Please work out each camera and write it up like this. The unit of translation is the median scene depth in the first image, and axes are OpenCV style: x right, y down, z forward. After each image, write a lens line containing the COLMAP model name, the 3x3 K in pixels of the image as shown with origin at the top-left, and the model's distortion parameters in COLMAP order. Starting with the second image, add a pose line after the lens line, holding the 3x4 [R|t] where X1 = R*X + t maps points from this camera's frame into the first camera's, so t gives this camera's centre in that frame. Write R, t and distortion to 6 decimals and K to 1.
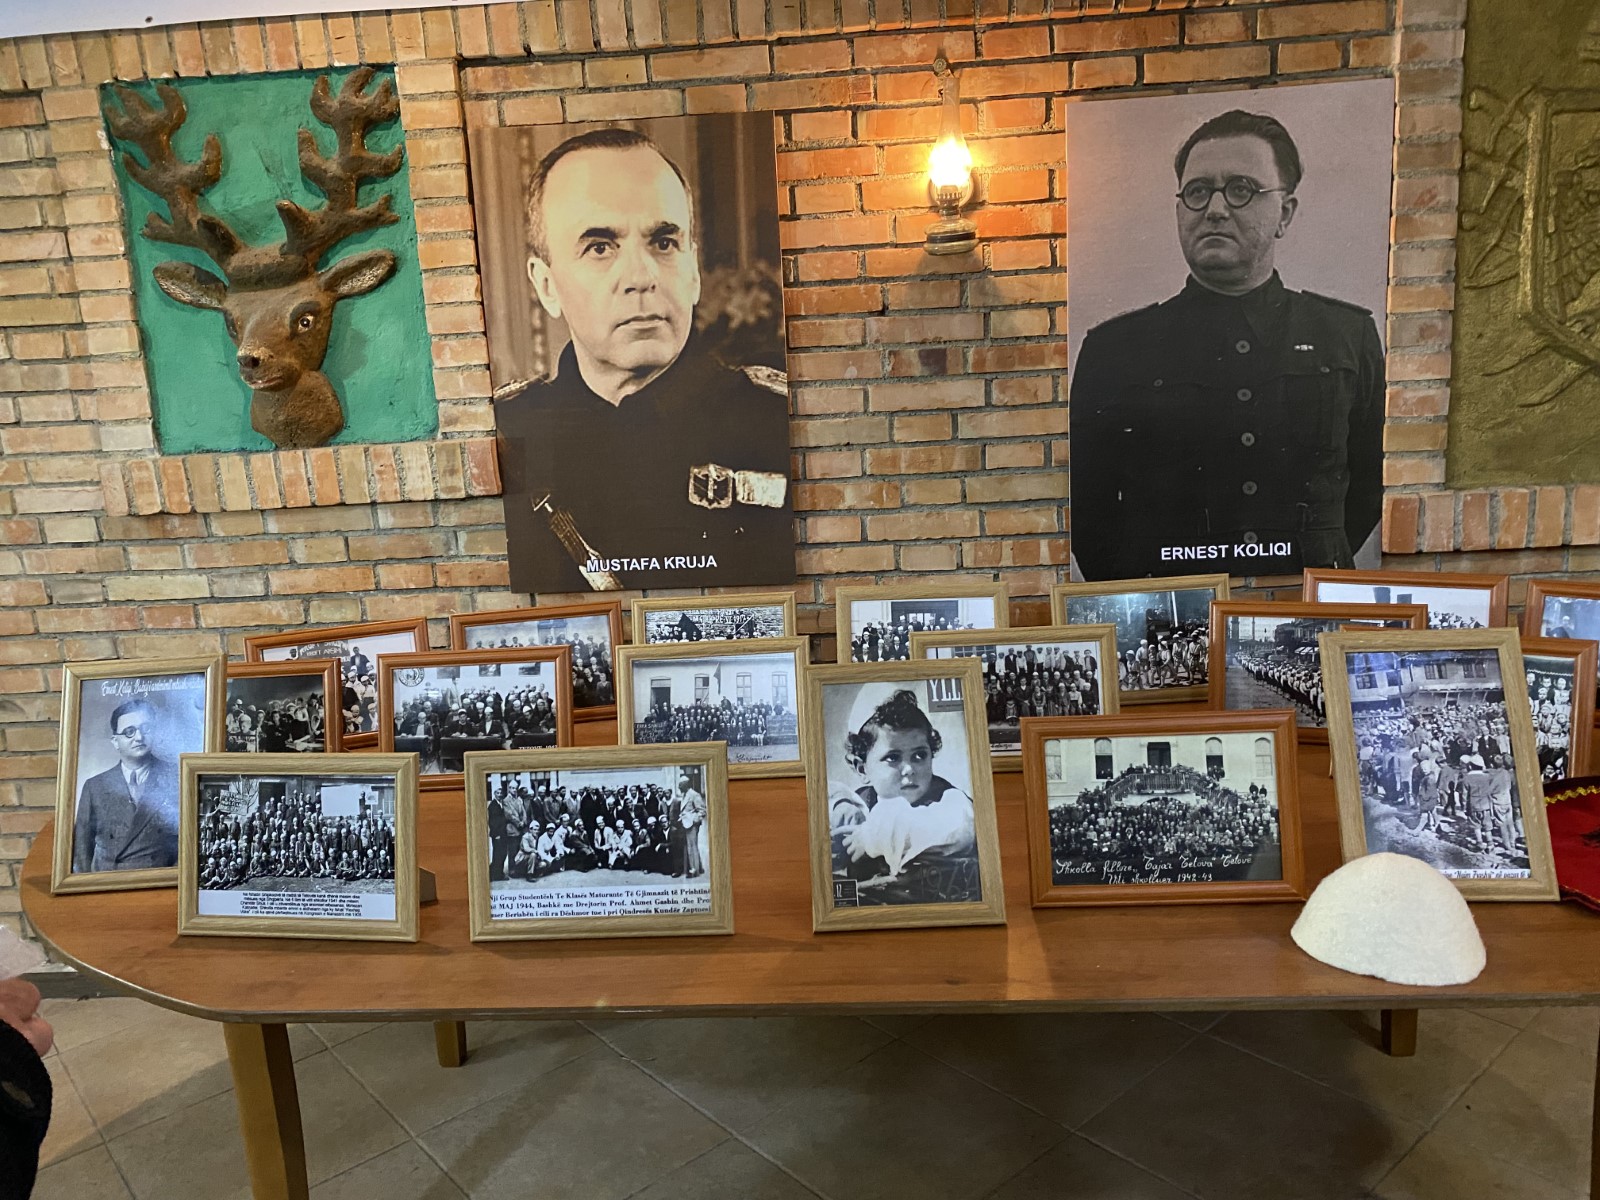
lens RADIAL K [[1211.9, 0, 805.2], [0, 1211.9, 597.8], [0, 0, 1]] dist [-0.039566, 0.014013]
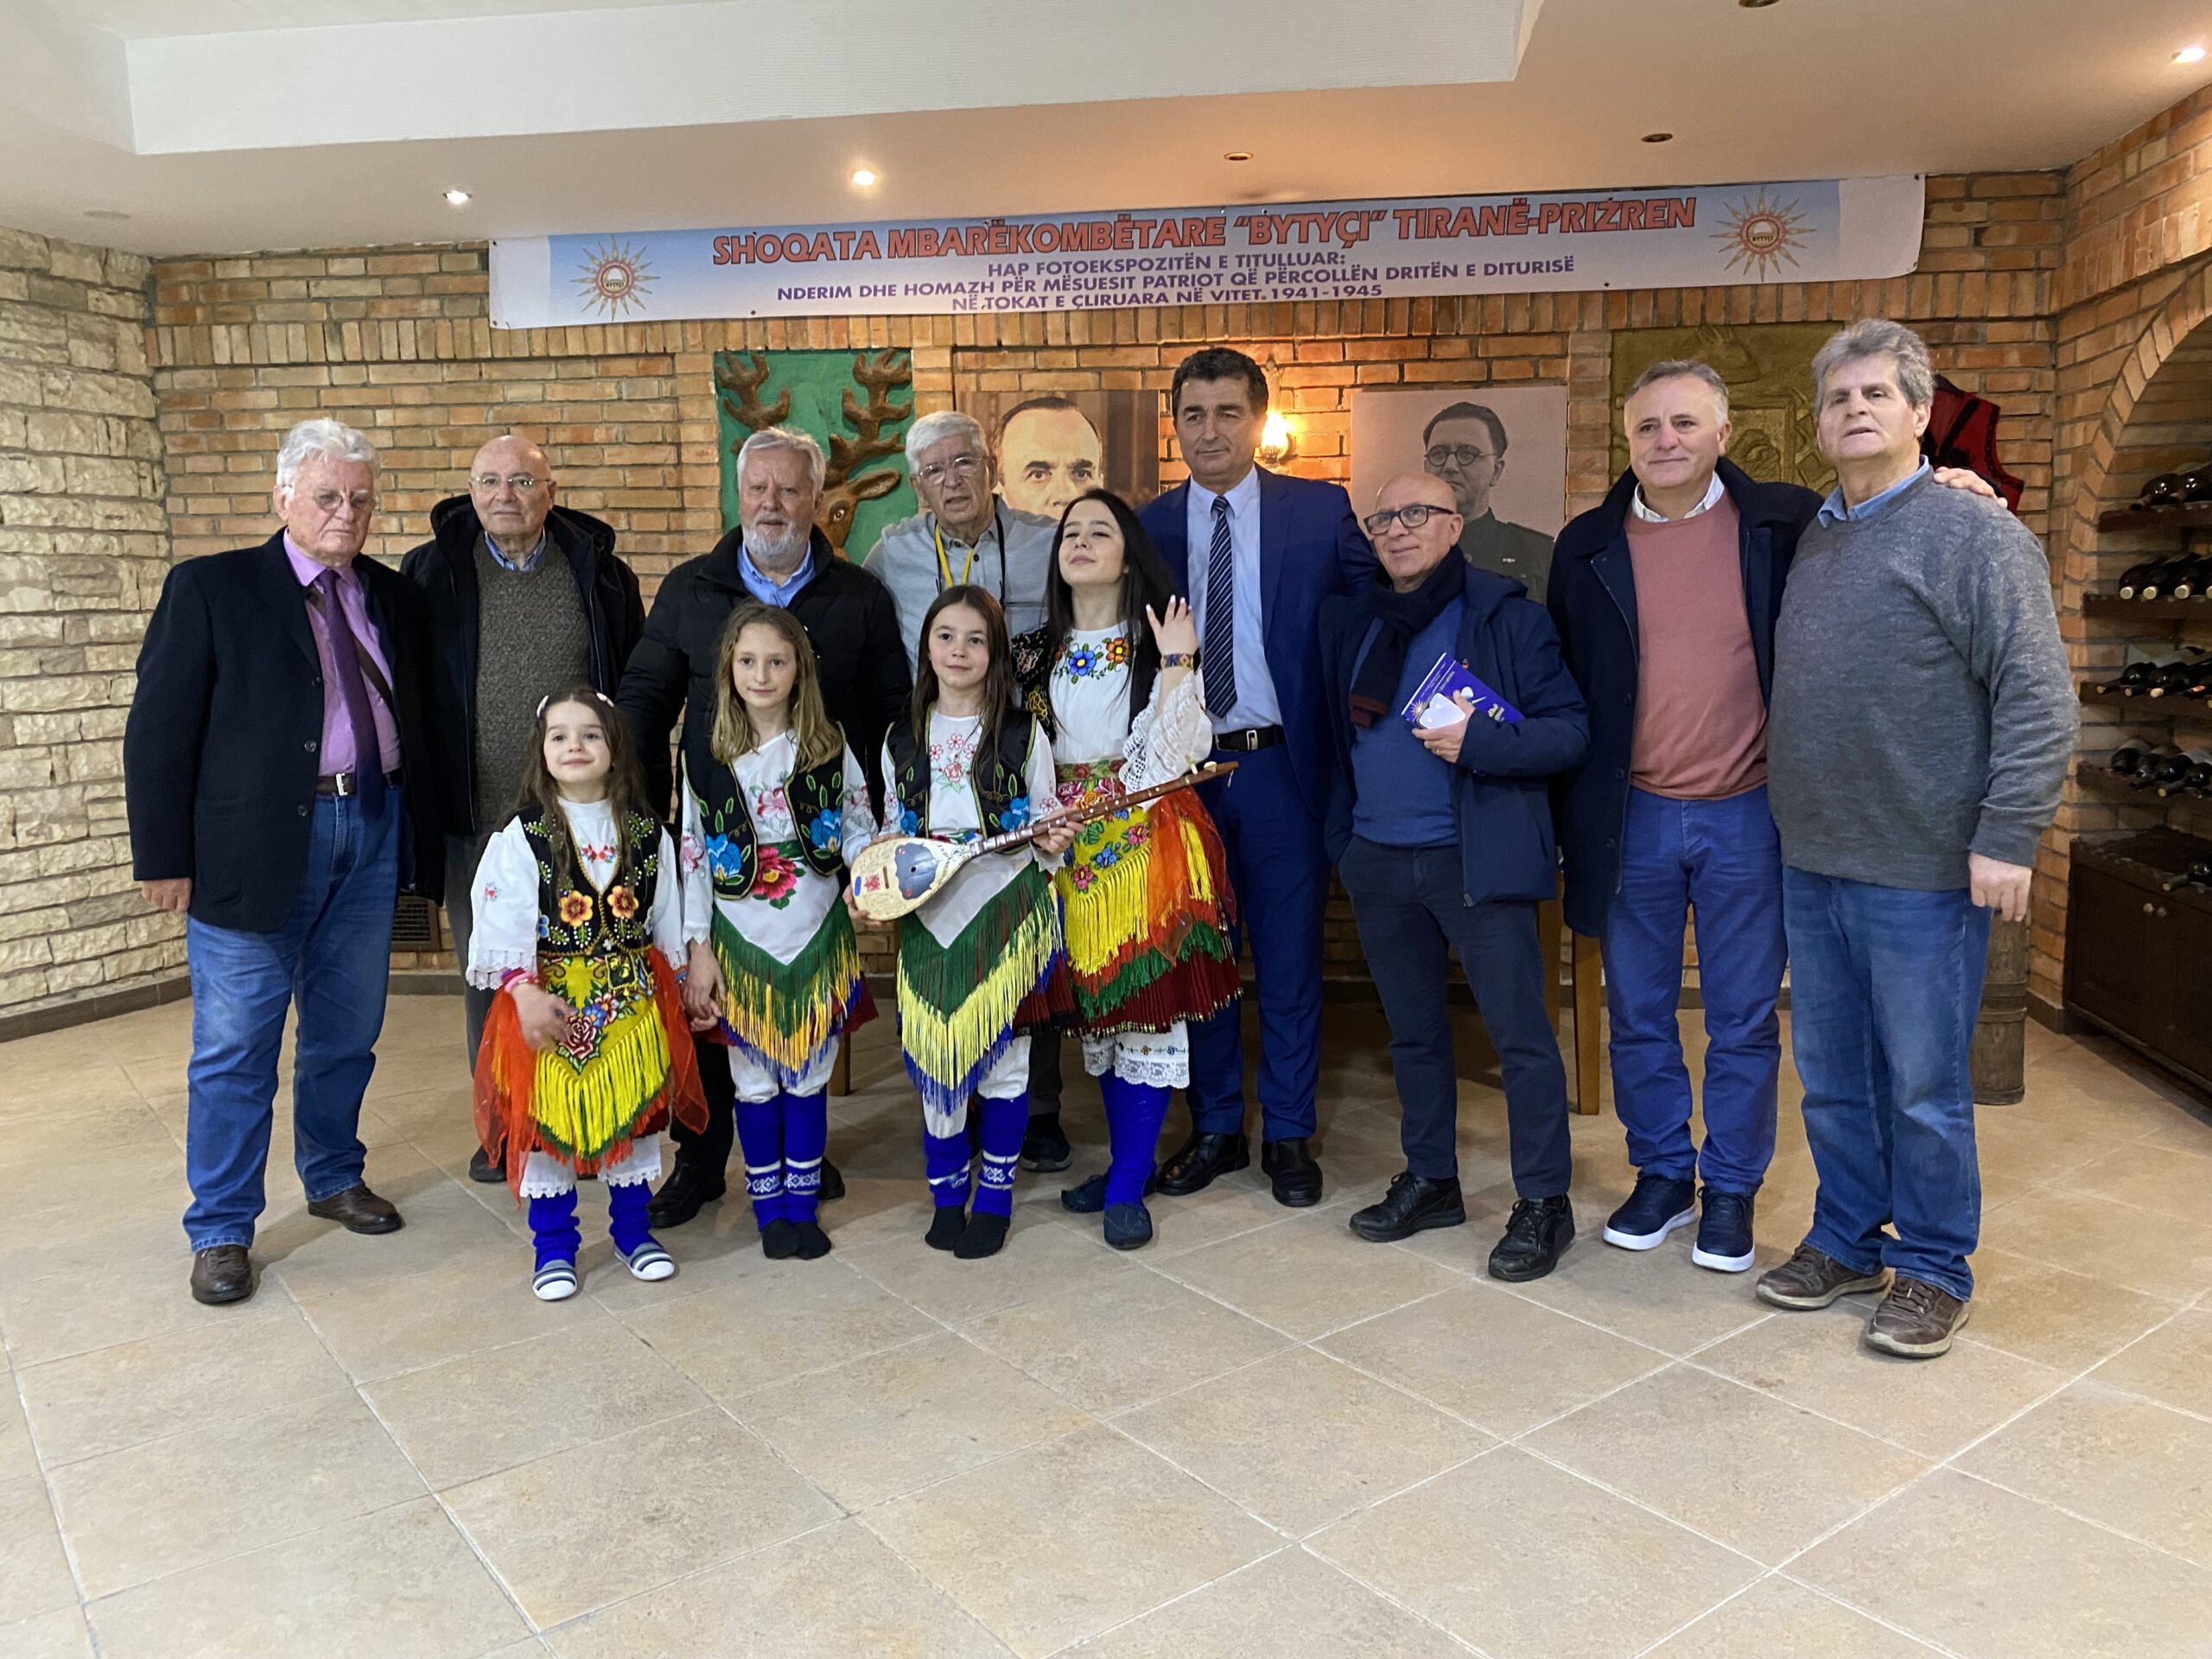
lens RADIAL K [[1675.4, 0, 1101.8], [0, 1675.4, 833.6], [0, 0, 1]] dist [-0.039566, 0.014013]
pose [[0.995662, 0.055475, -0.074695, 0.088233], [-0.058079, 0.997761, -0.033154, 0.221235], [0.072688, 0.037349, 0.996655, -1.057406]]
